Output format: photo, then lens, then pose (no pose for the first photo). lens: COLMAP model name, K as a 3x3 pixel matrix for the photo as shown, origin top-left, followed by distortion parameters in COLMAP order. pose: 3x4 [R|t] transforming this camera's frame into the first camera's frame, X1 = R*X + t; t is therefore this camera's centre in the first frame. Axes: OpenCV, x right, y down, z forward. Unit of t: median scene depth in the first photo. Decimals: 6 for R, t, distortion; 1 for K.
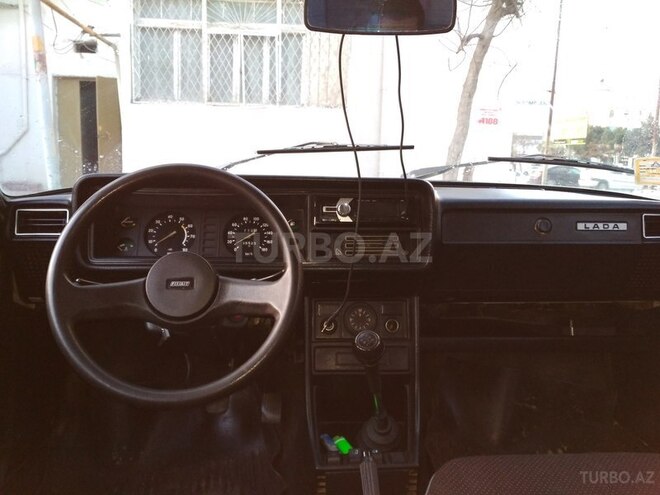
lens RADIAL K [[608.4, 0, 330.0], [0, 608.4, 247.5], [0, 0, 1]] dist [0.110300, -0.296706]
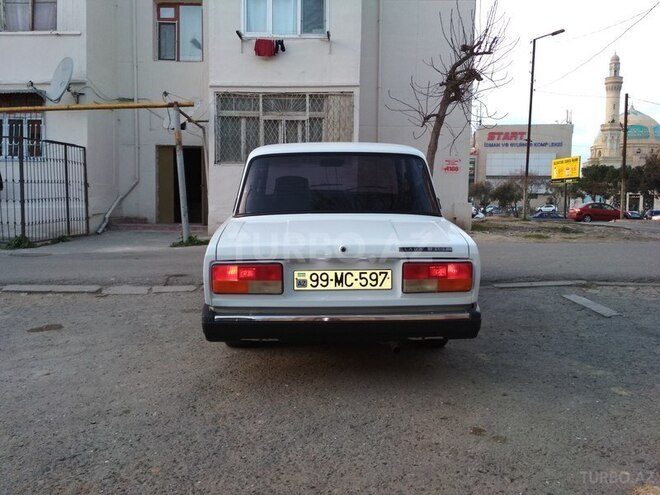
lens RADIAL K [[608.4, 0, 330.0], [0, 608.4, 247.5], [0, 0, 1]] dist [0.110300, -0.296706]
pose [[0.998255, -0.016840, -0.056599, 0.057666], [0.012790, 0.997382, -0.071173, 0.096551], [0.057649, 0.070325, 0.995857, -0.538755]]
